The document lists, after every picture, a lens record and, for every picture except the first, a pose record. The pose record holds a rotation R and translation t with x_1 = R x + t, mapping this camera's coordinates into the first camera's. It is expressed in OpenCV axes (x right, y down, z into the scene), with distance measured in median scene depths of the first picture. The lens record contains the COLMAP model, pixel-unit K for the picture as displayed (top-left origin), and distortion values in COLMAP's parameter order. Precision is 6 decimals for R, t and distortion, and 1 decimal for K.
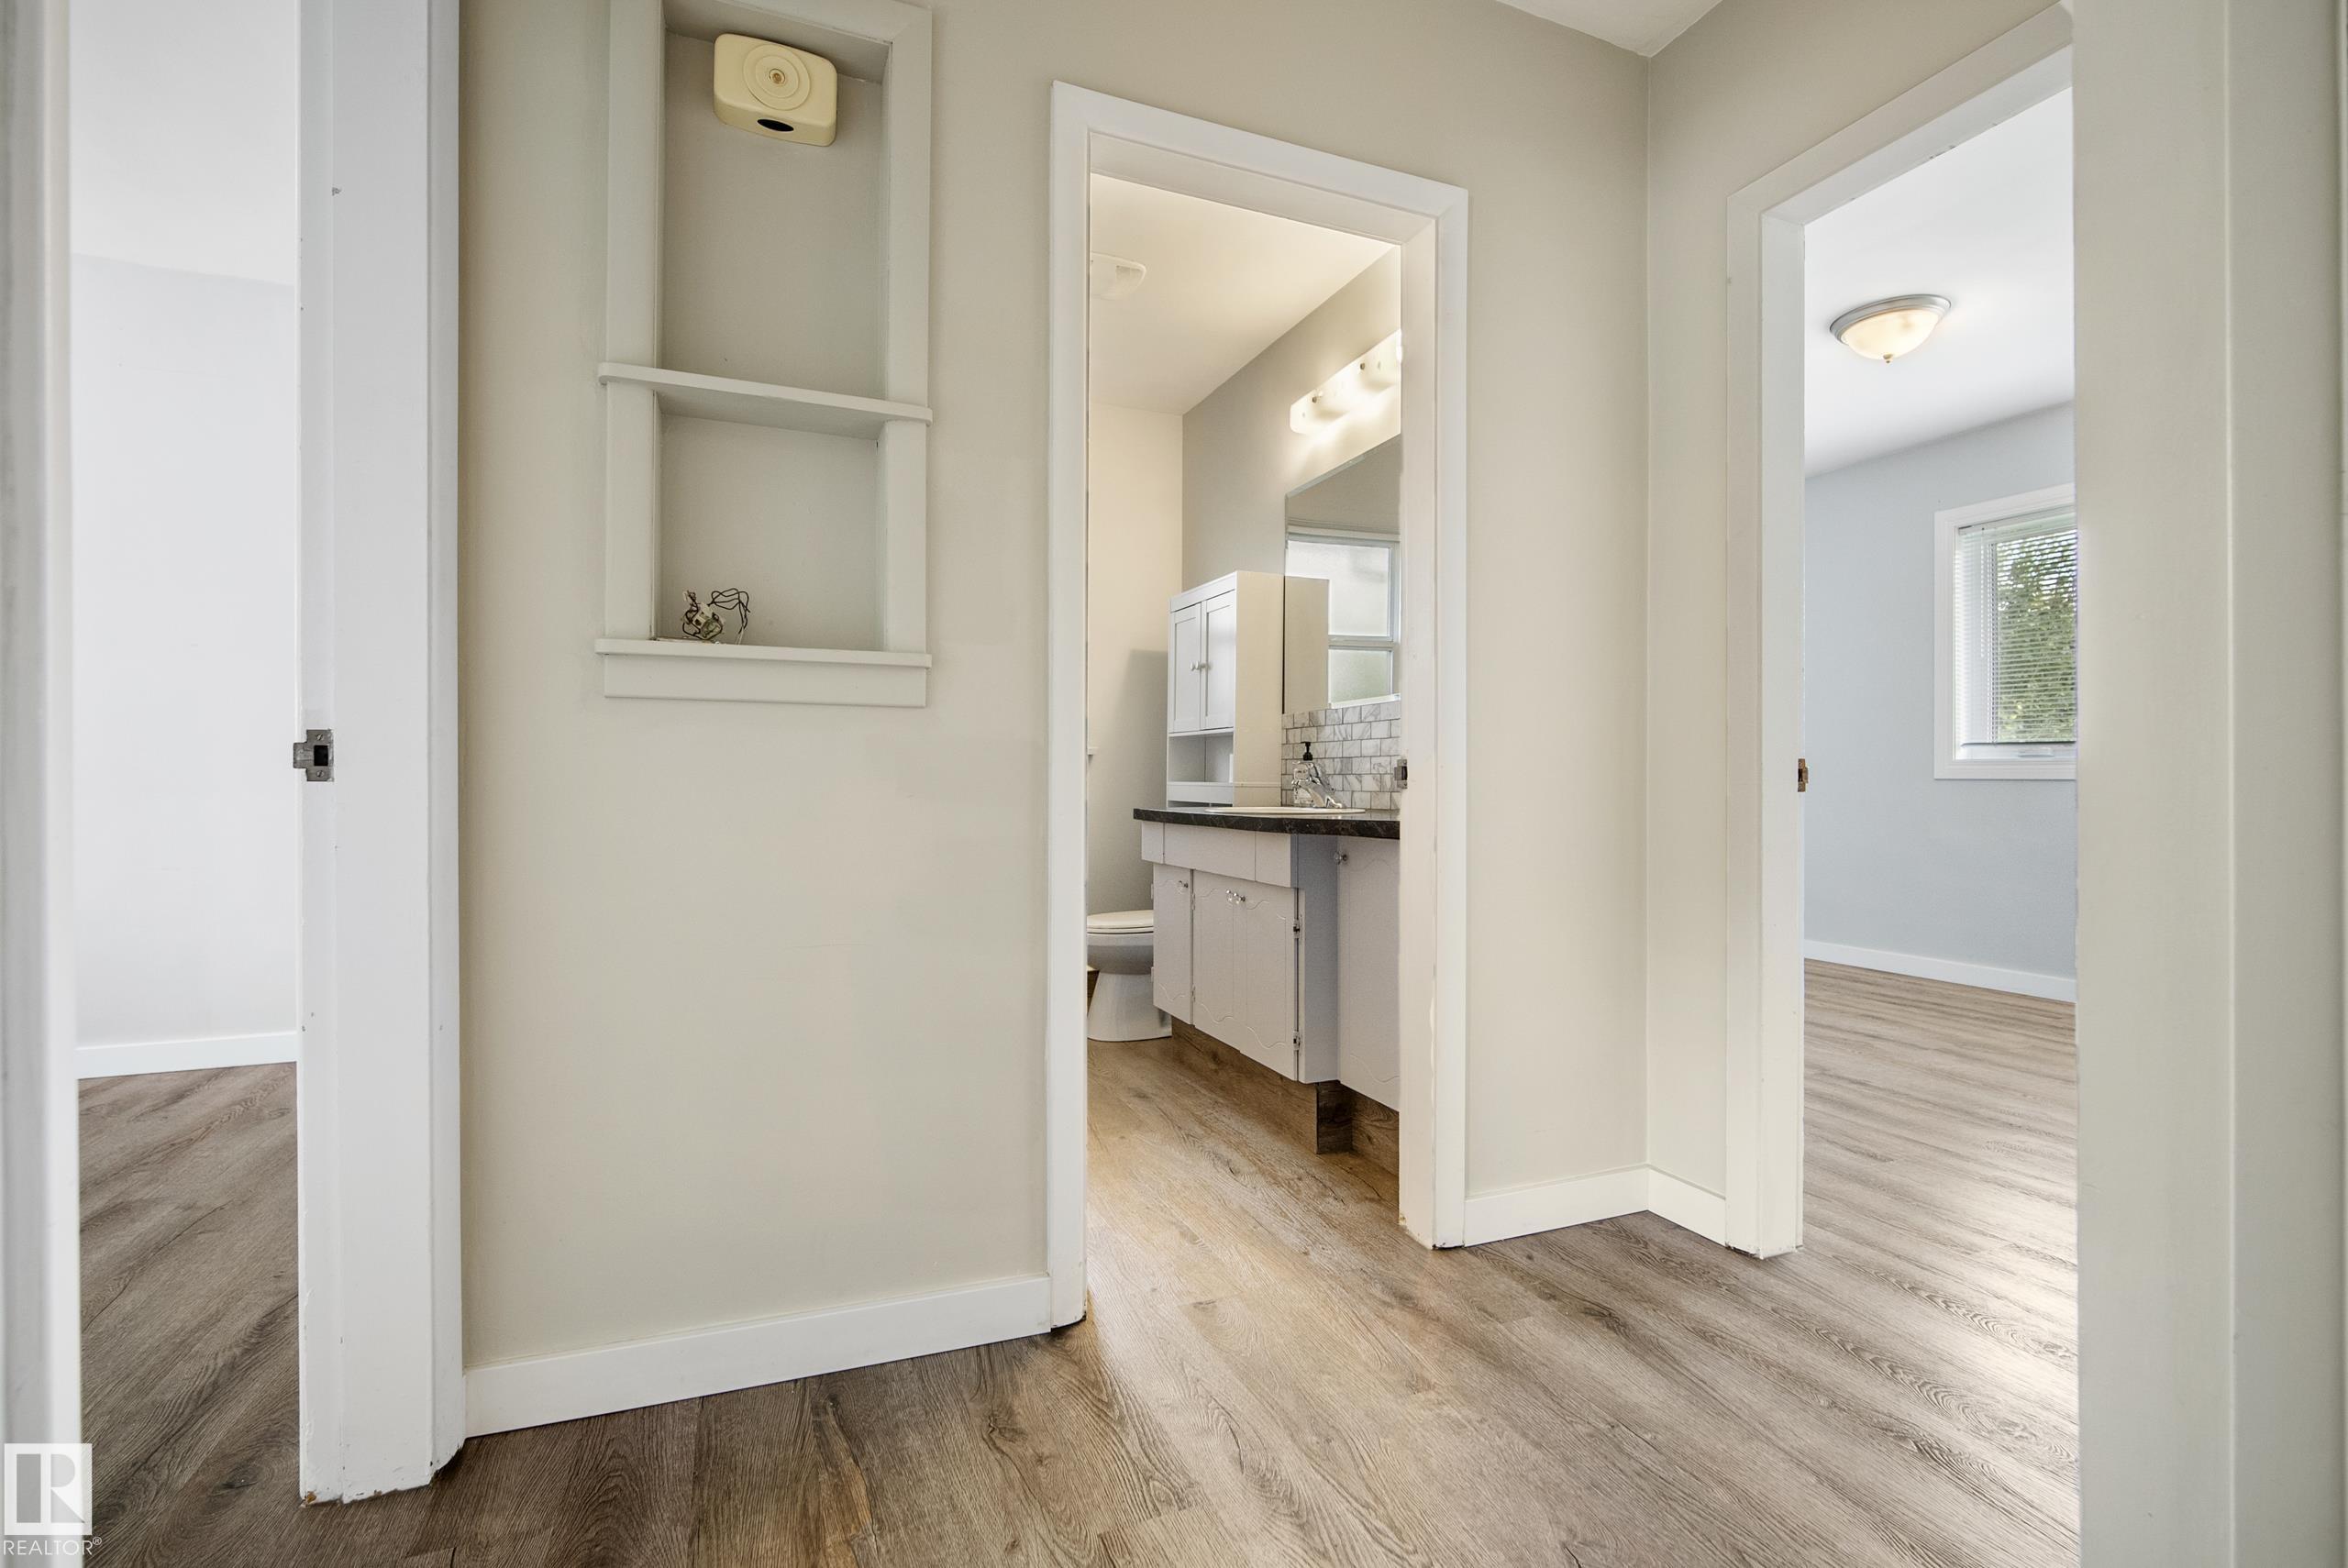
lens RADIAL K [[1037.5, 0, 1174.2], [0, 1037.5, 780.3], [0, 0, 1]] dist [-0.009298, 0.000638]
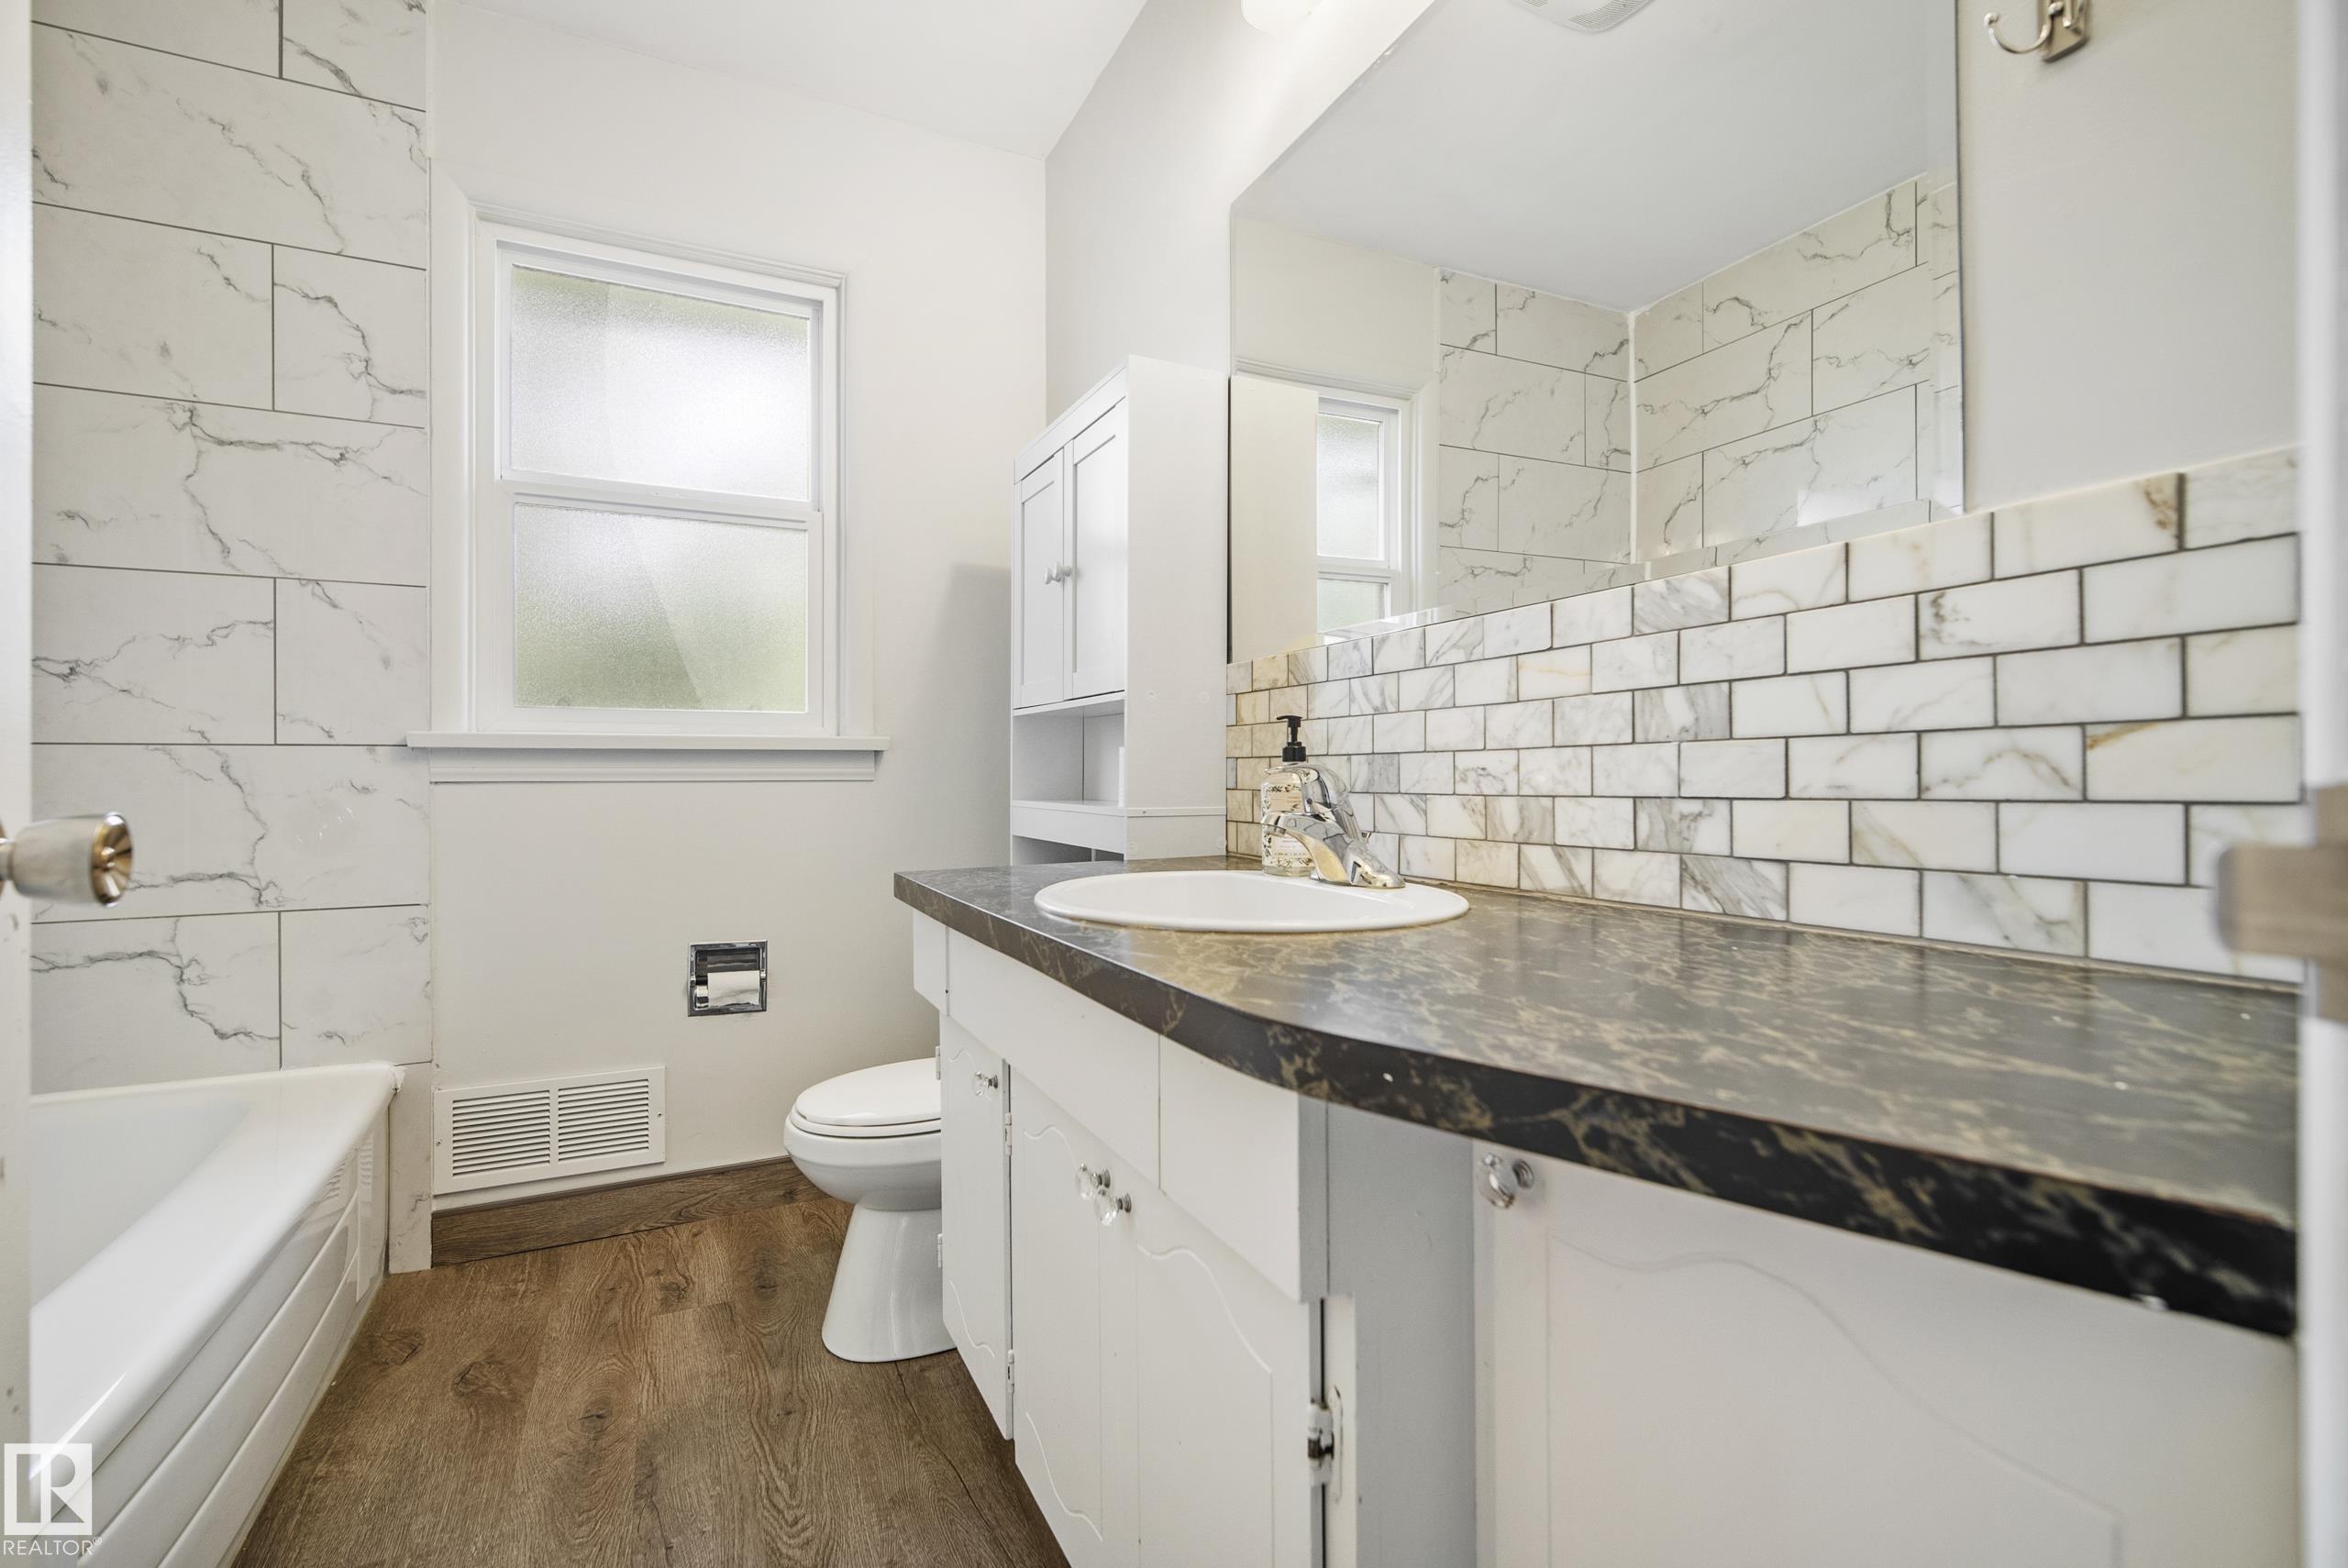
lens RADIAL K [[1037.5, 0, 1172.1], [0, 1037.5, 779.5], [0, 0, 1]] dist [-0.009298, 0.000638]
pose [[0.997777, -0.008238, 0.066125, 0.052114], [0.007875, 0.999953, 0.005735, -0.014552], [-0.066169, -0.005202, 0.997795, 0.586193]]
